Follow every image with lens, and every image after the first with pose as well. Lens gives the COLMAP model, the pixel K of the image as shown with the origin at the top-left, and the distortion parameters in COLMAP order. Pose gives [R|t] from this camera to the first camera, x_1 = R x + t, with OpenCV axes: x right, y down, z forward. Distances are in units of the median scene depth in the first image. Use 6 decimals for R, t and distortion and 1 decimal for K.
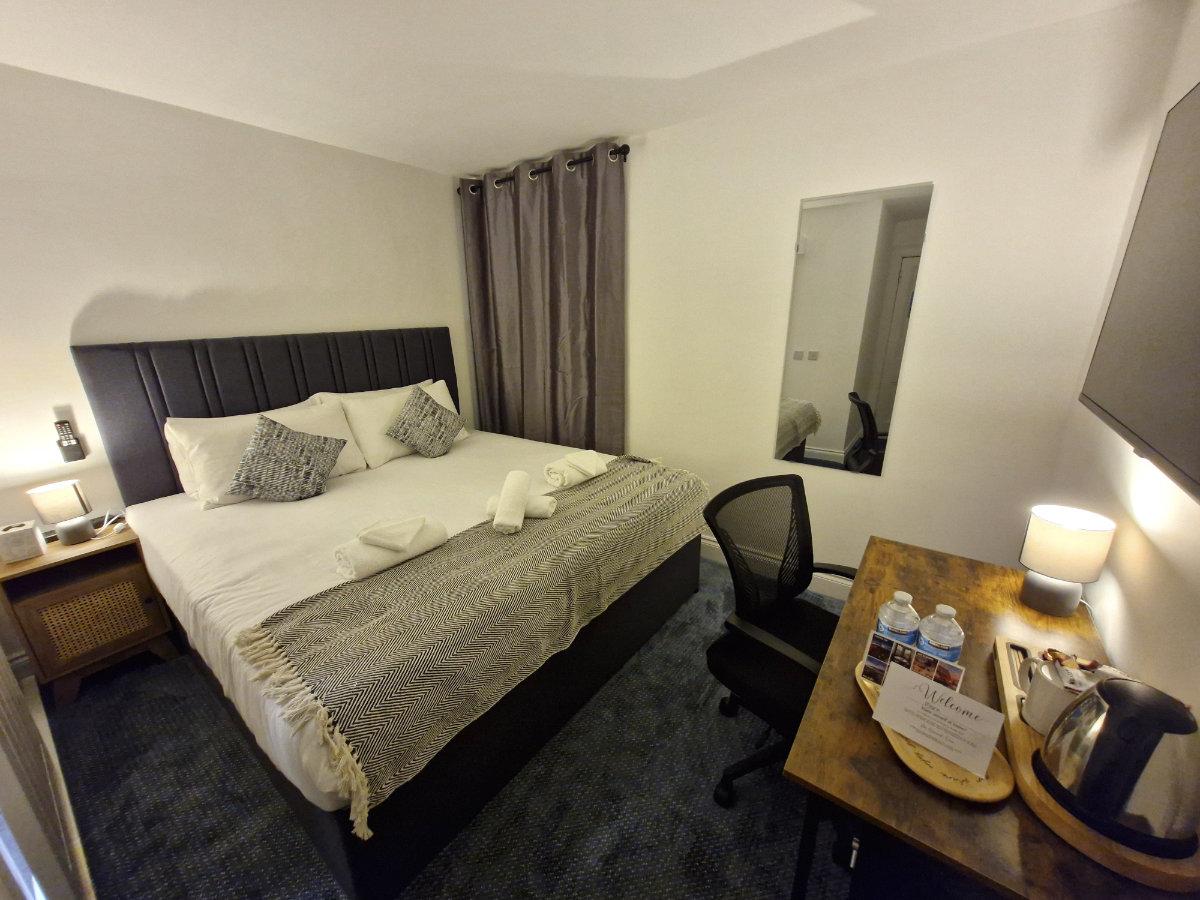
lens RADIAL K [[466.8, 0, 593.3], [0, 466.8, 449.9], [0, 0, 1]] dist [0.000953, 0.000121]
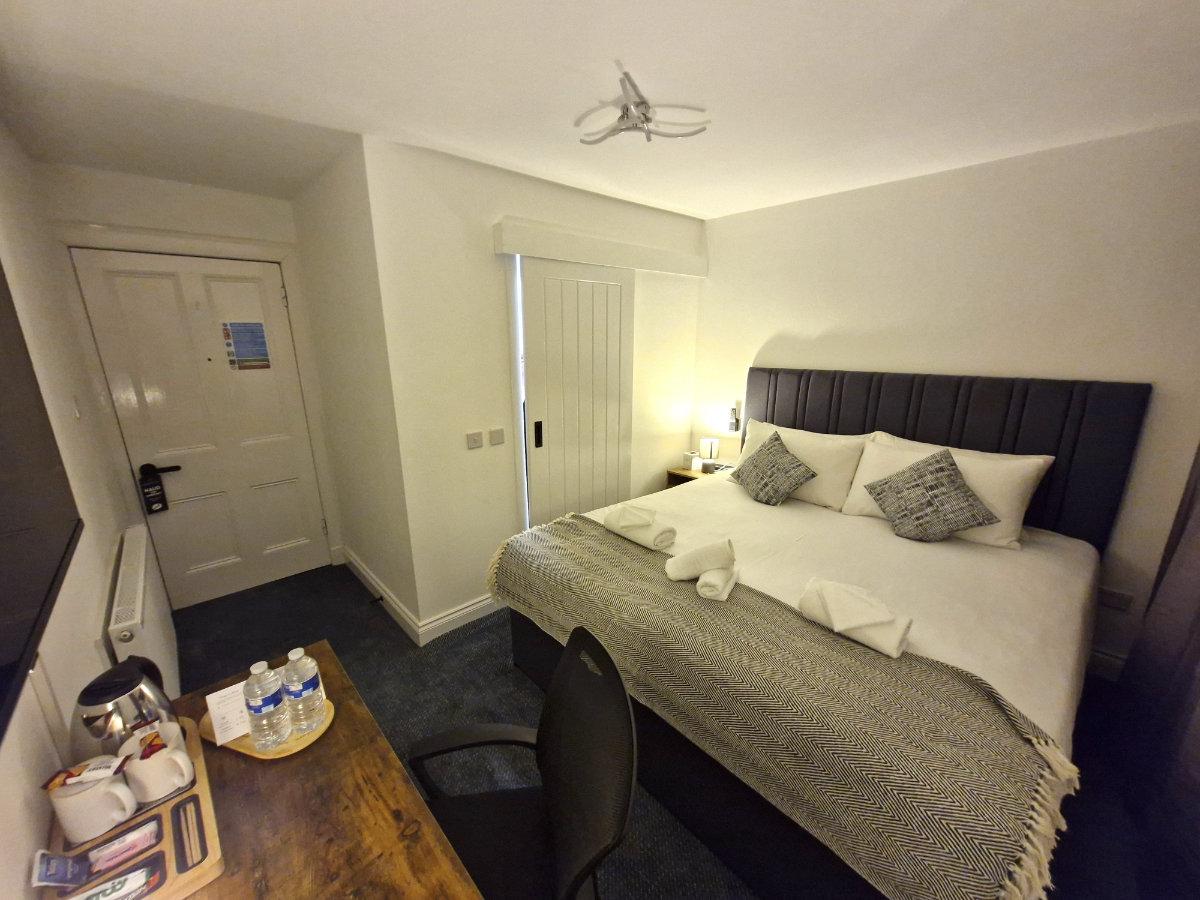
lens RADIAL K [[466.8, 0, 589.8], [0, 466.8, 458.9], [0, 0, 1]] dist [0.000953, 0.000121]
pose [[-0.180889, 0.264856, -0.947170, 0.574310], [-0.275903, 0.910720, 0.307355, -0.244746], [0.944011, 0.316924, -0.091665, 0.636434]]
